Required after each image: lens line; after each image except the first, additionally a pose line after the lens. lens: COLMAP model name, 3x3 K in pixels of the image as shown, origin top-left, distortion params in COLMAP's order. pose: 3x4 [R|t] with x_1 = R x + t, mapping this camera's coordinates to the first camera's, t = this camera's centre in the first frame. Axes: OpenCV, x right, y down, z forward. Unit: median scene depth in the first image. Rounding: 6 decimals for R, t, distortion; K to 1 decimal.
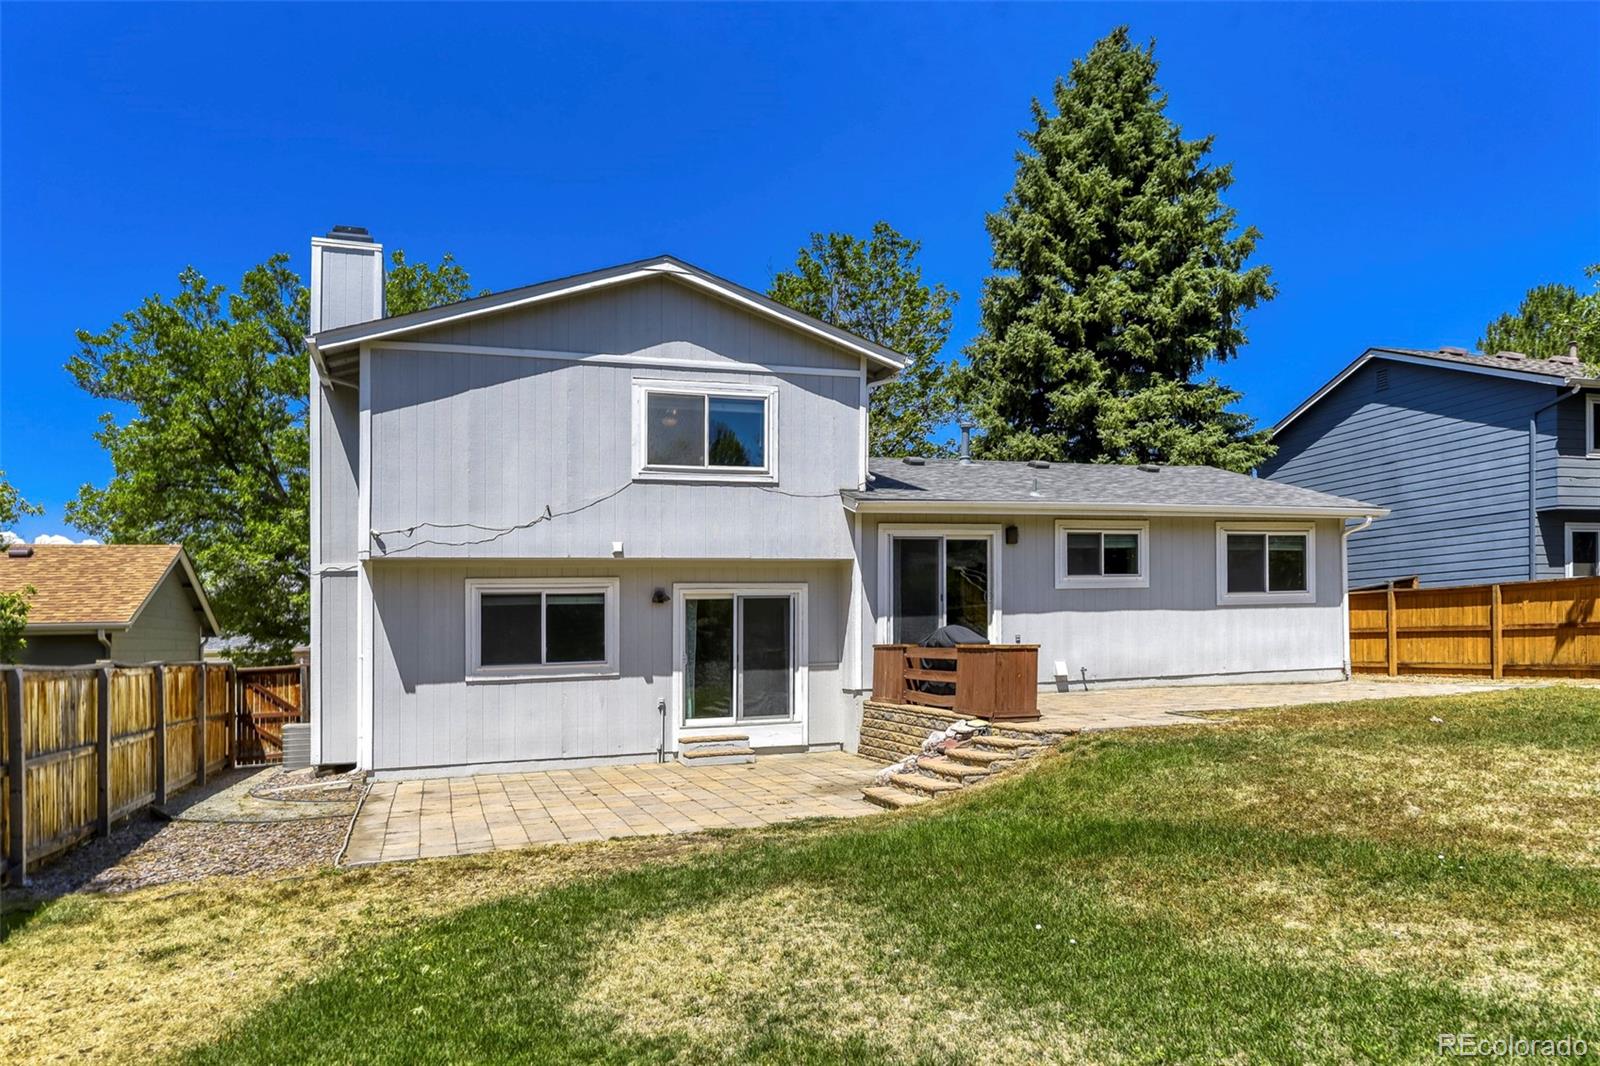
lens RADIAL K [[1076.2, 0, 799.8], [0, 1076.2, 538.3], [0, 0, 1]] dist [0.008278, 0.003491]
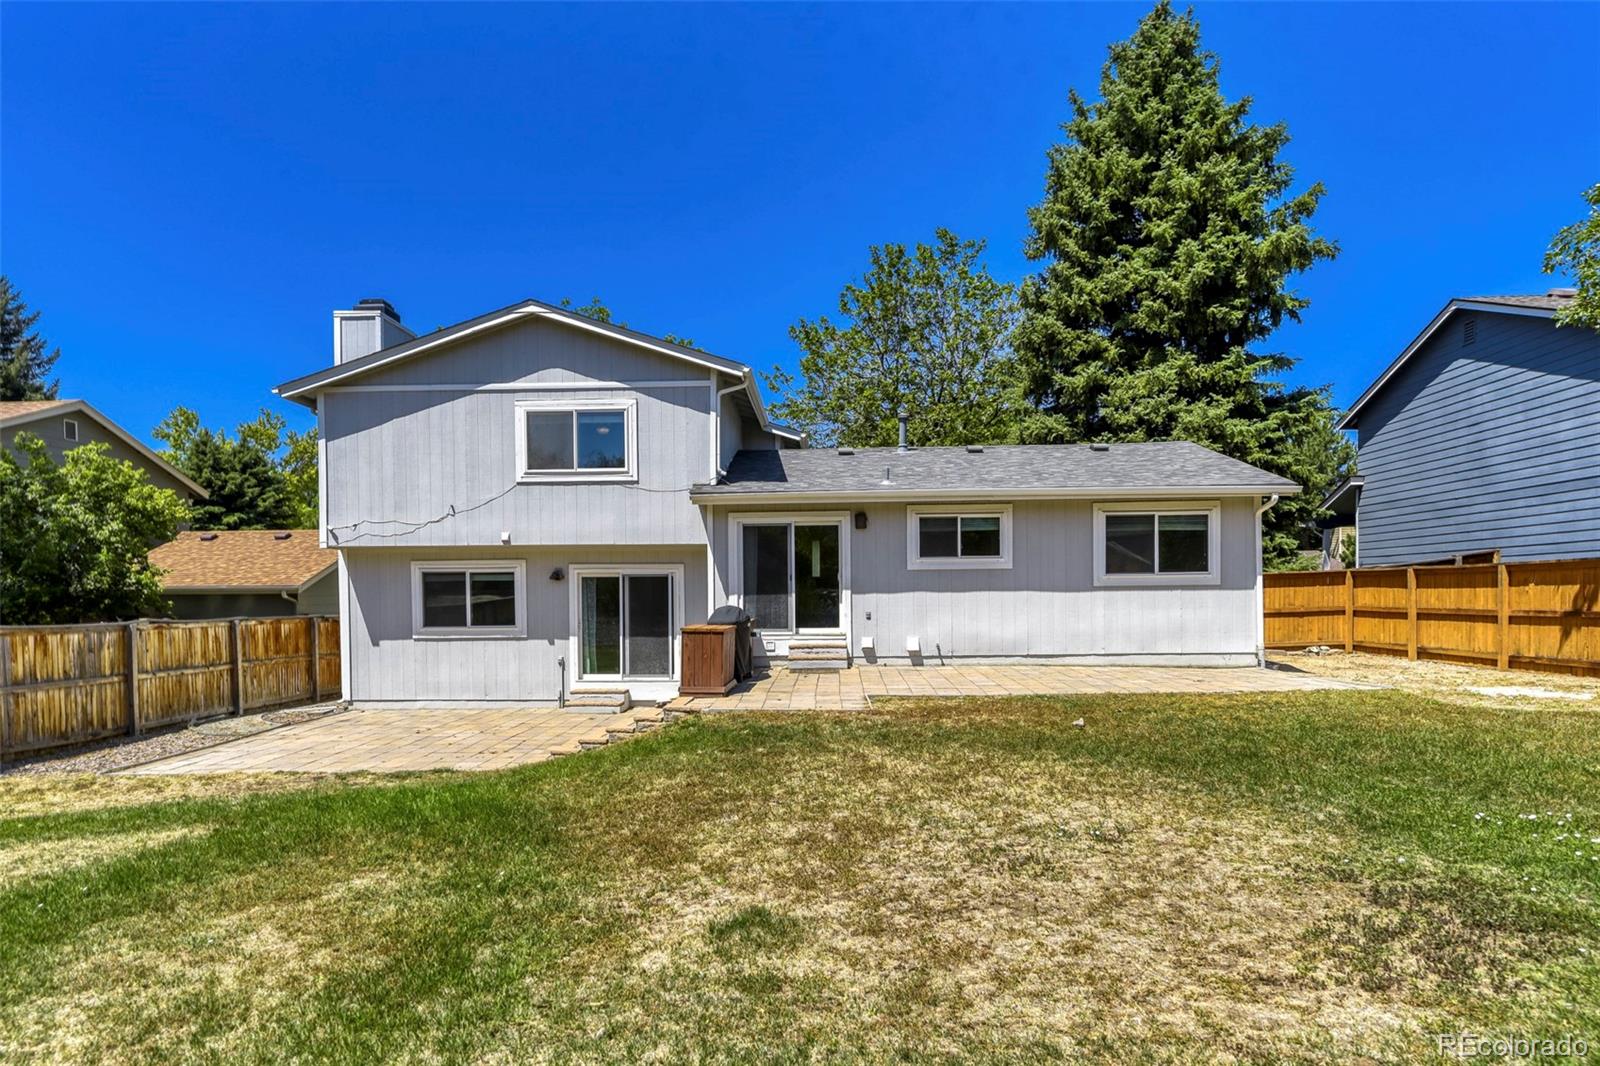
lens RADIAL K [[906.1, 0, 799.8], [0, 906.1, 530.3], [0, 0, 1]] dist [0.005799, -0.001133]
pose [[0.929401, -0.006359, -0.369017, 0.466049], [0.018101, 0.999434, 0.028365, -0.019874], [0.368627, -0.033042, 0.928990, 0.121516]]
